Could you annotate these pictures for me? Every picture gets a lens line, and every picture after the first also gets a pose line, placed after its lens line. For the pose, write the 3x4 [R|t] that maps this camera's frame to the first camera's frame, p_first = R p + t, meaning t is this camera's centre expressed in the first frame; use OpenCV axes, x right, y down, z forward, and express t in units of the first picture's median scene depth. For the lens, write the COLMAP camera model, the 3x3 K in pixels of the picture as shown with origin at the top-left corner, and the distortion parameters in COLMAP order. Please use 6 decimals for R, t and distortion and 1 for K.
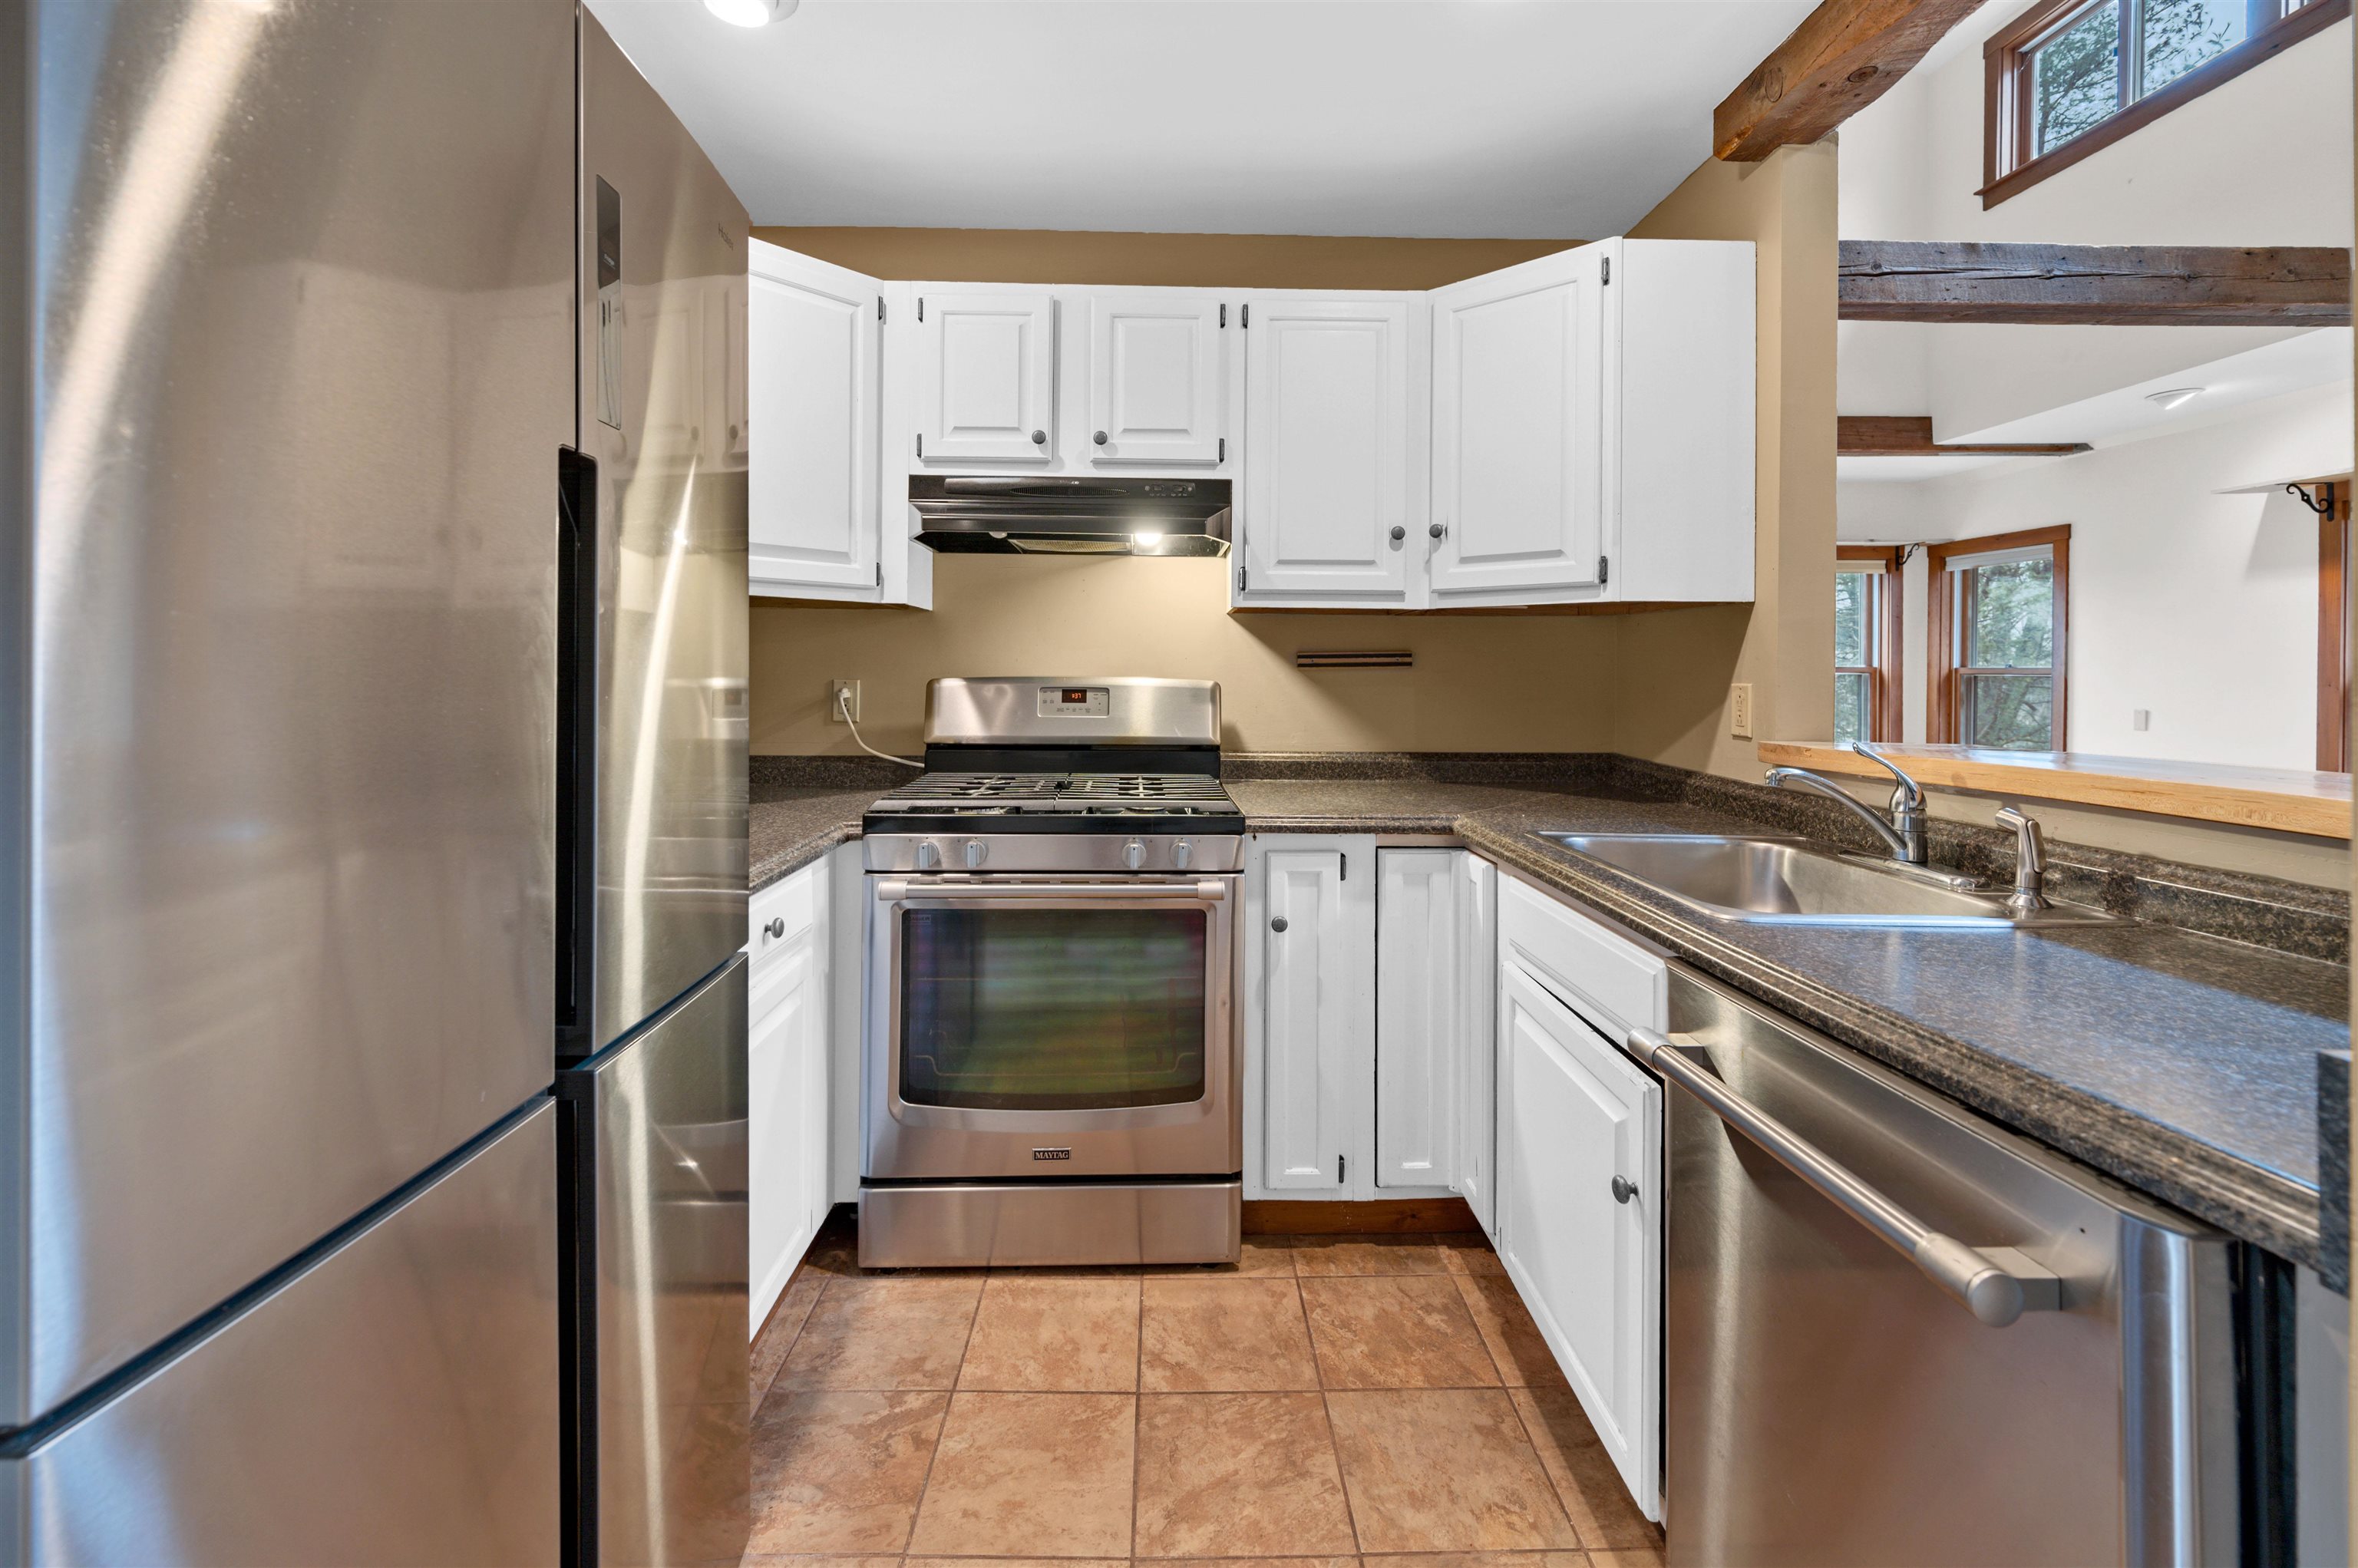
lens RADIAL K [[1093.7, 0, 1082.0], [0, 1093.7, 676.8], [0, 0, 1]] dist [0.000862, -0.000141]
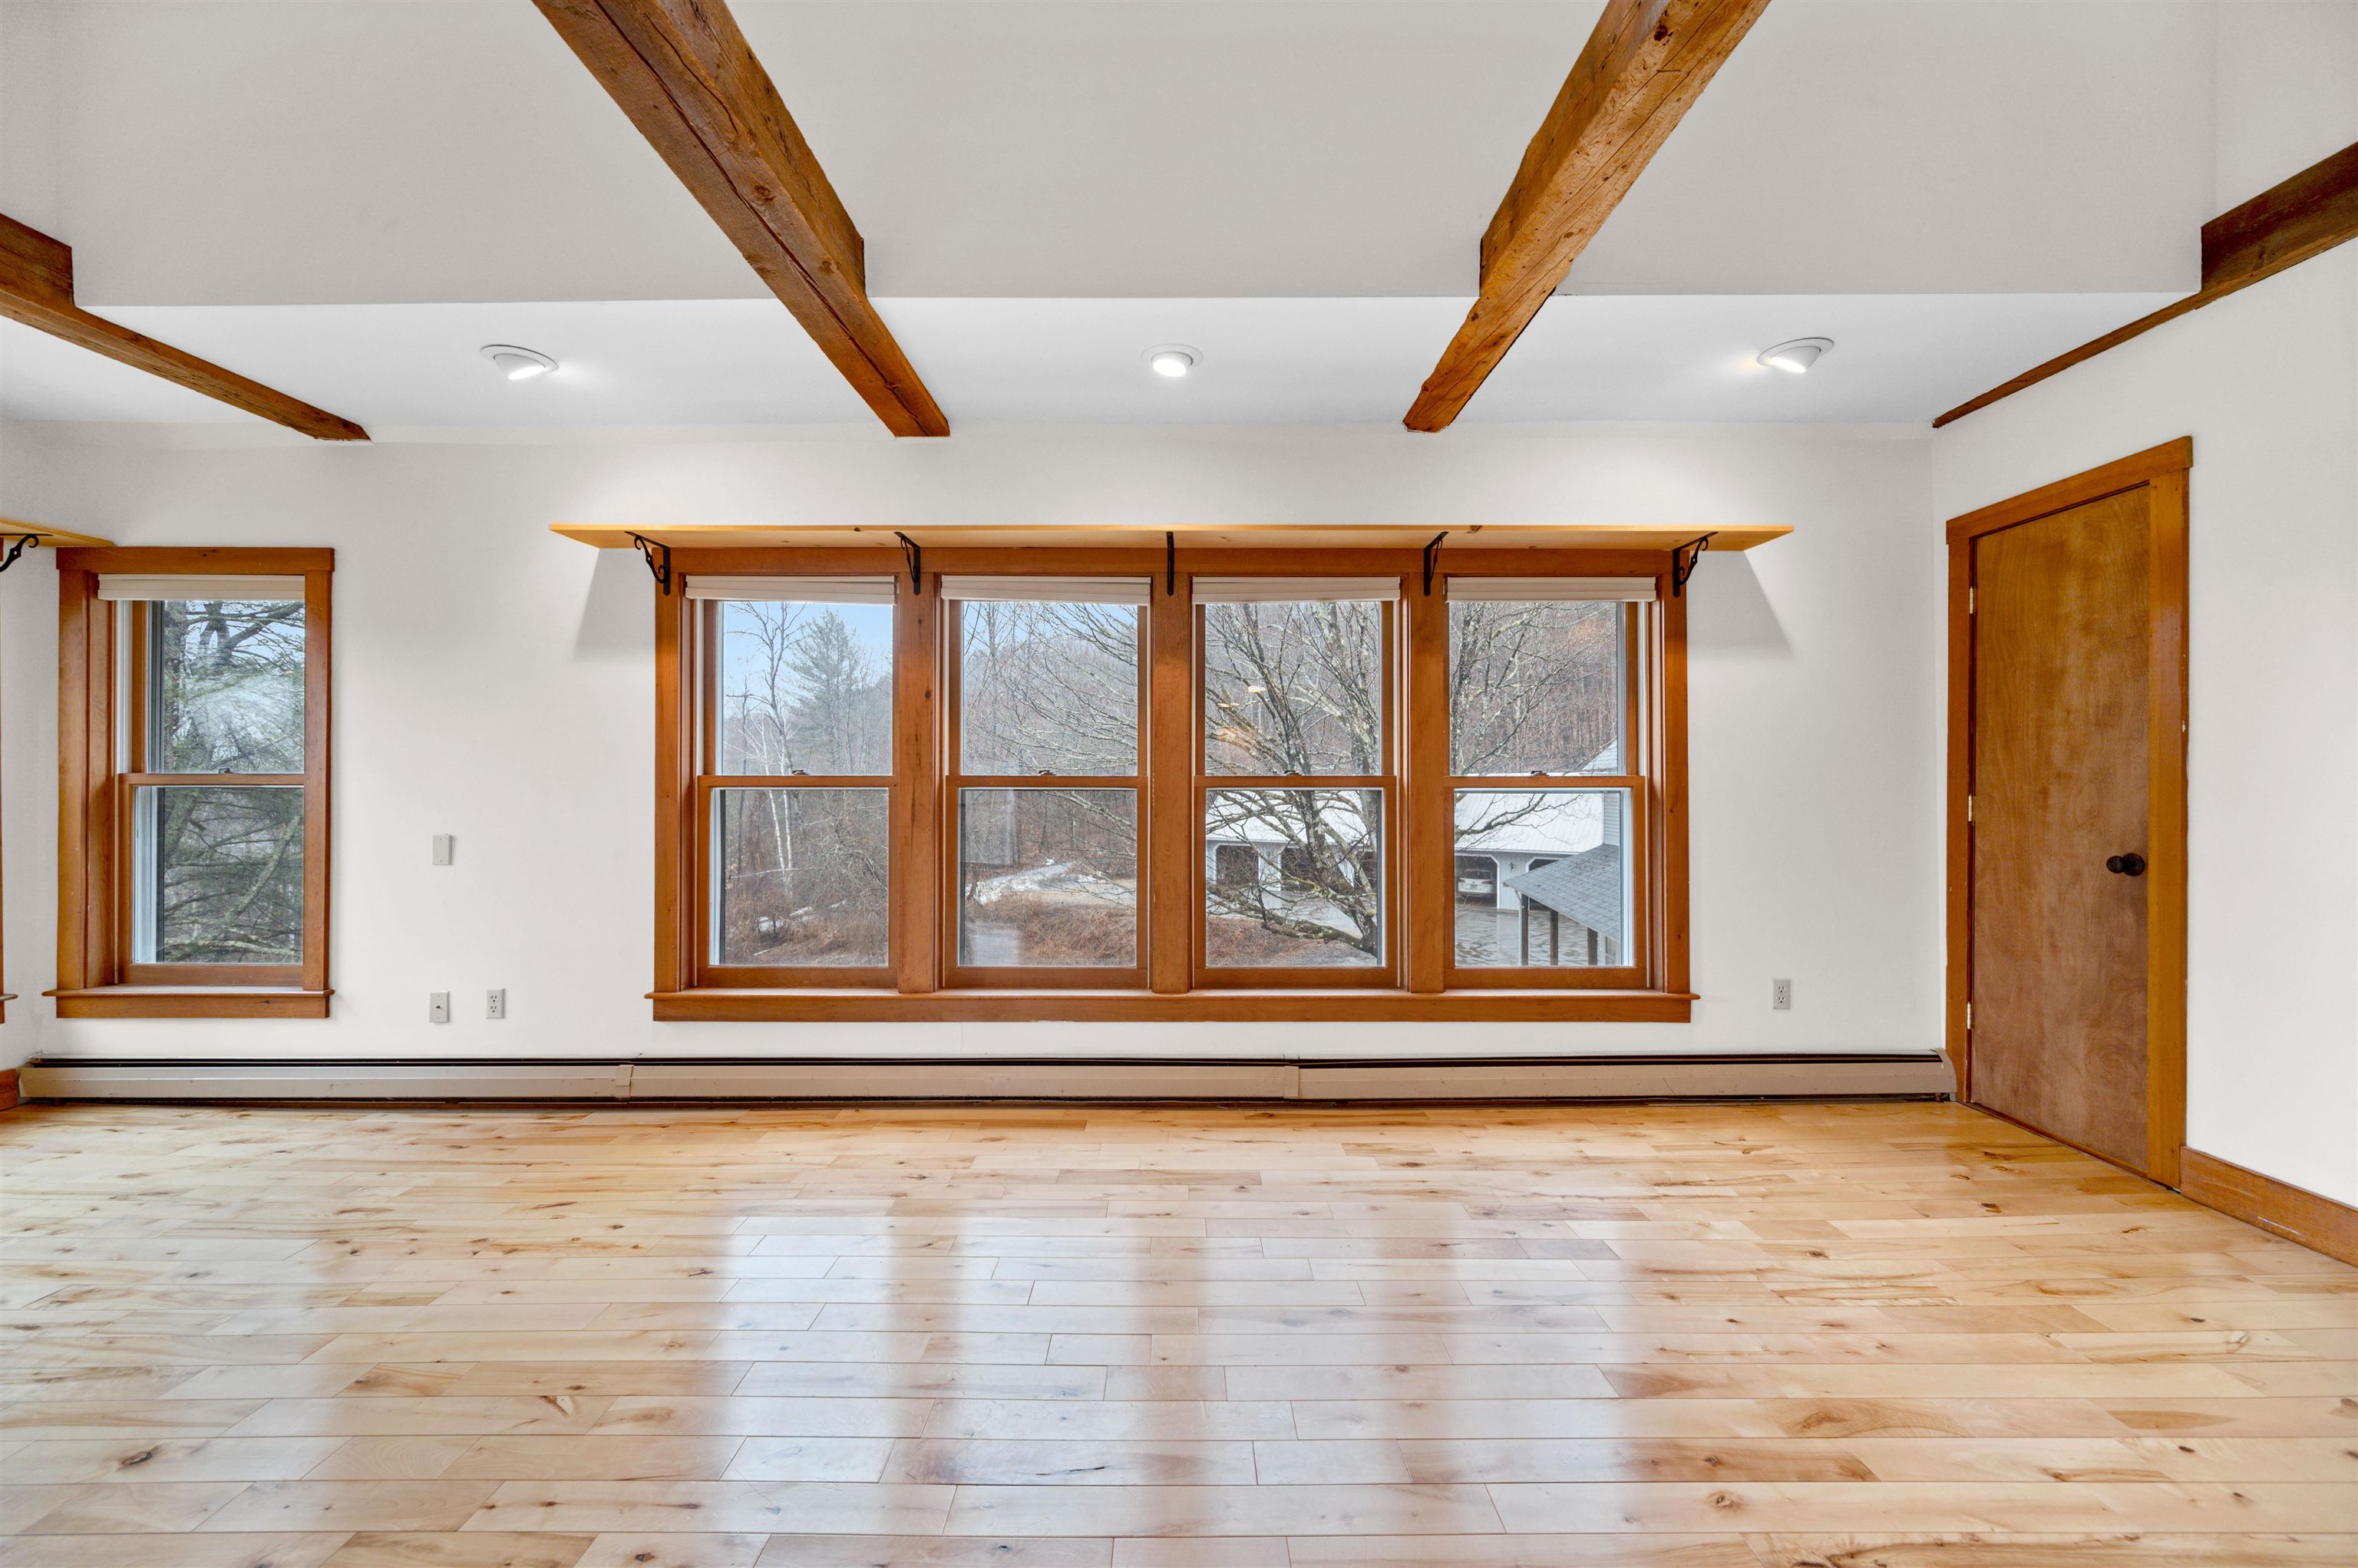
lens RADIAL K [[934.0, 0, 1173.3], [0, 934.0, 785.2], [0, 0, 1]] dist [-0.000232, -0.000348]
pose [[0.033379, -0.001954, 0.999441, 0.375273], [0.005457, 0.999984, 0.001772, 0.000382], [-0.999428, 0.005394, 0.033389, 0.493684]]
